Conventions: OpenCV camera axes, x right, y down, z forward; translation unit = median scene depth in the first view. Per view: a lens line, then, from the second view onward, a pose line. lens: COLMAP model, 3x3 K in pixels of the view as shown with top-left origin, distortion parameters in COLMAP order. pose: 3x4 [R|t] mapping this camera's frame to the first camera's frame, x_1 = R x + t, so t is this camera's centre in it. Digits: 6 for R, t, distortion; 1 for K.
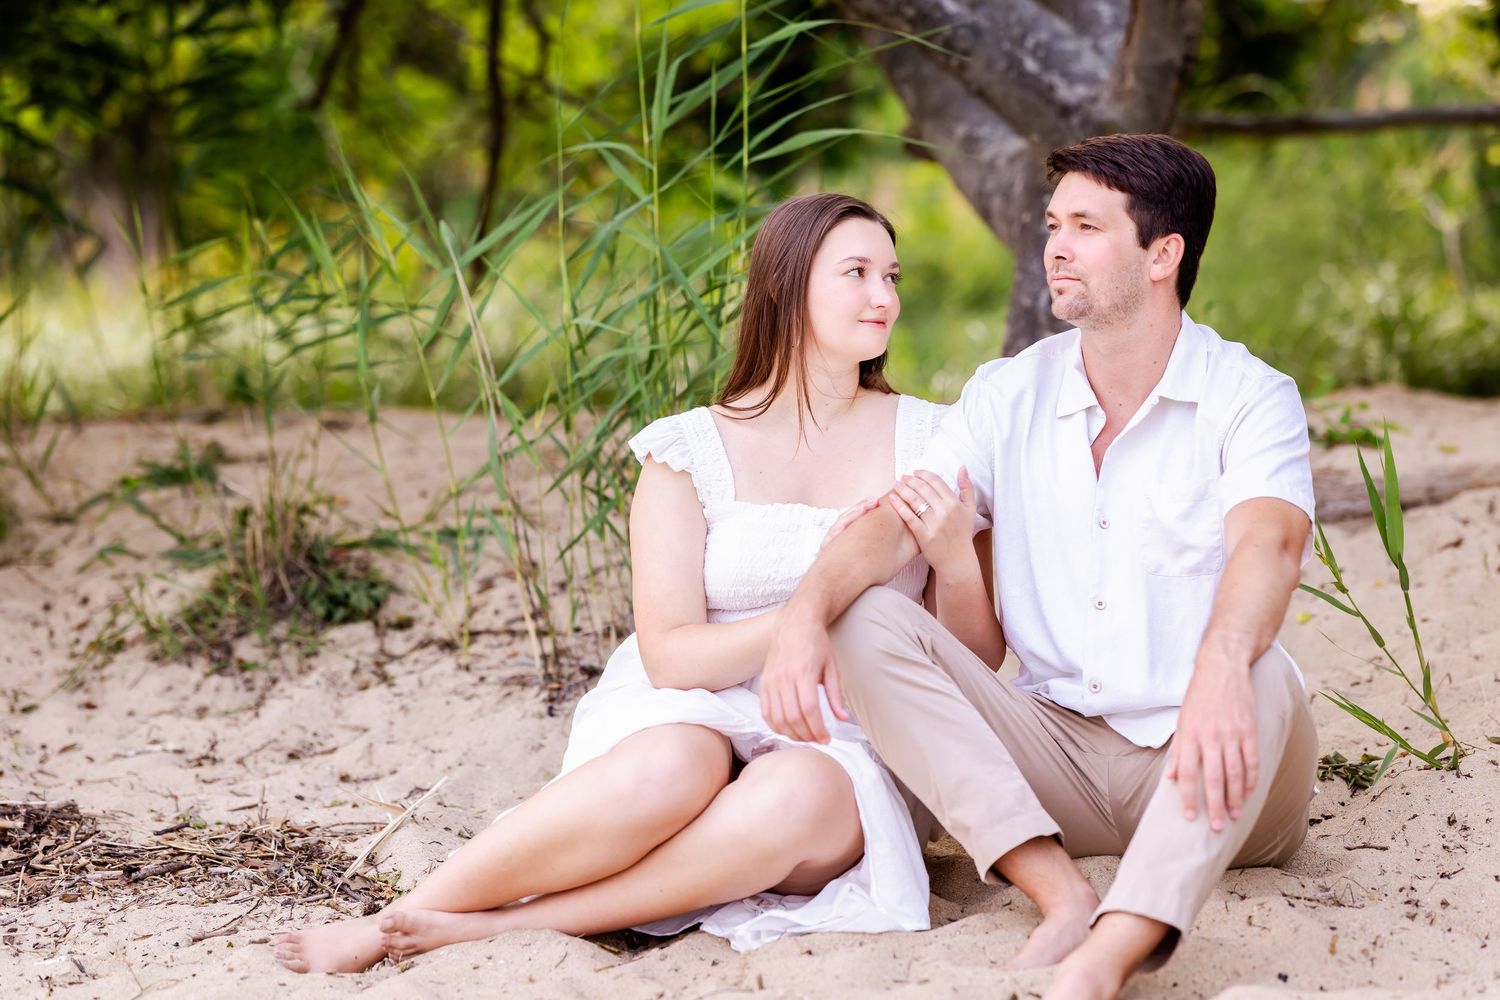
lens RADIAL K [[3584.0, 0, 747.2], [0, 3584.0, 514.9], [0, 0, 1]] dist [0.001277, 0.000000]
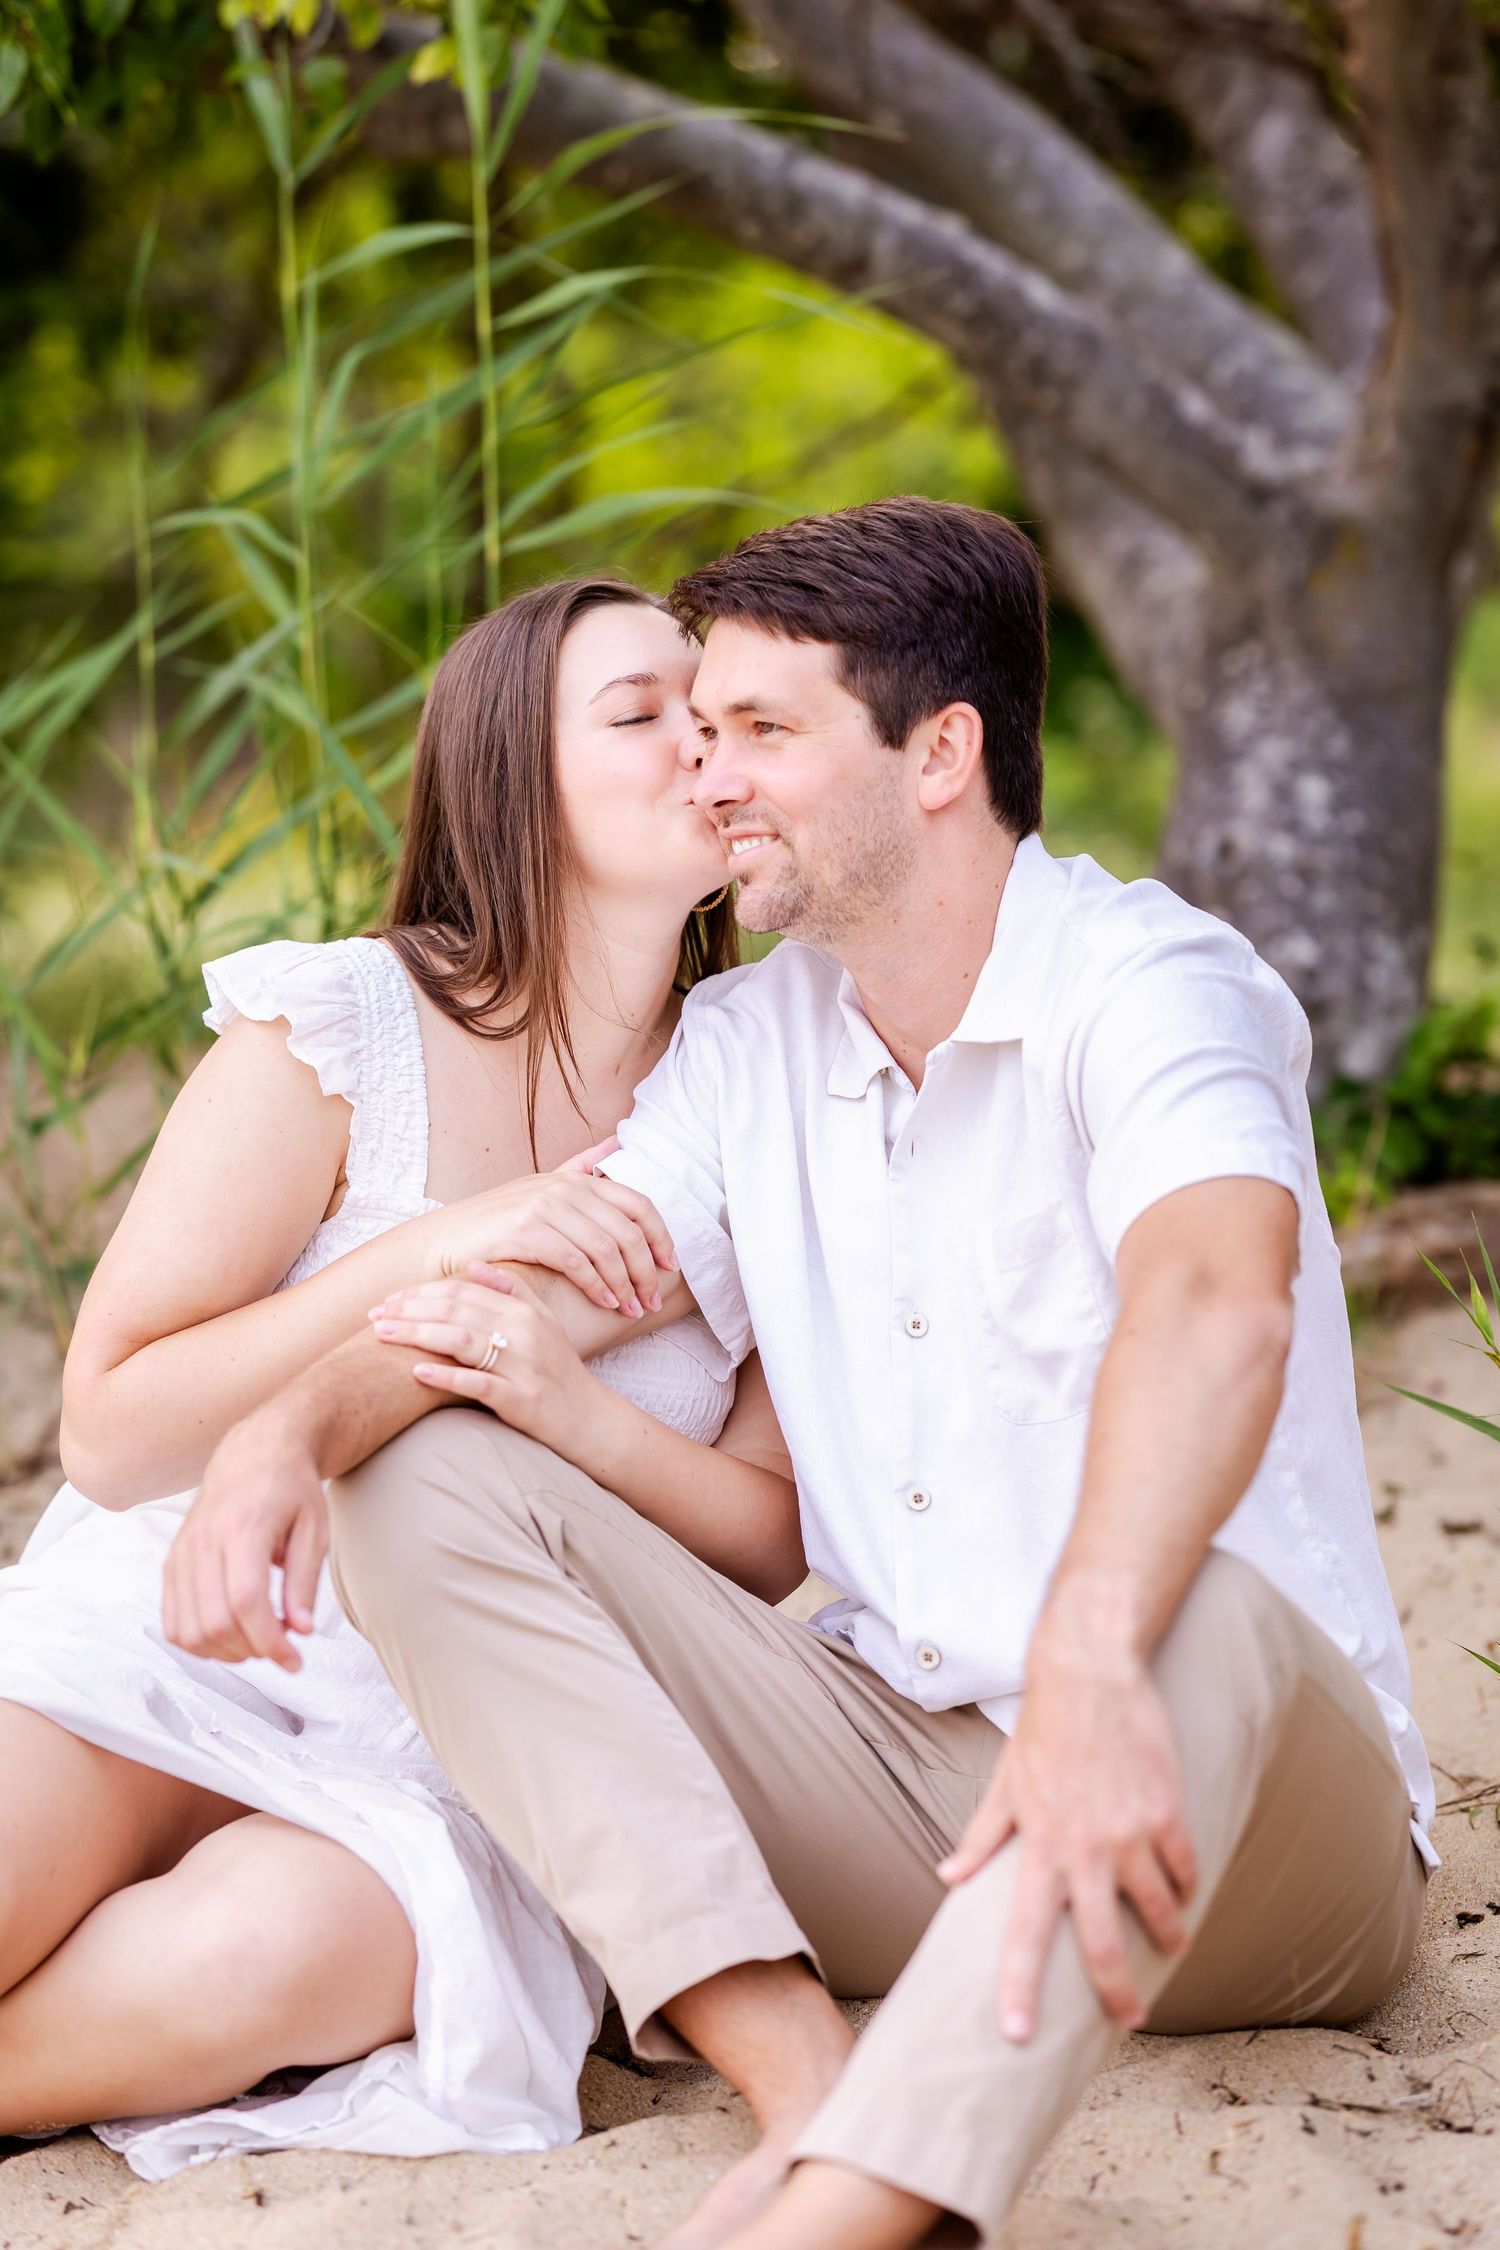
lens RADIAL K [[5376.0, 0, 755.7], [0, 5376.0, 1113.7], [0, 0, 1]] dist [0.001277, 0.000000]
pose [[0.994266, 0.015579, -0.105793, 0.144972], [-0.018025, 0.999591, -0.022199, -0.003440], [0.105404, 0.023978, 0.994140, 0.296224]]
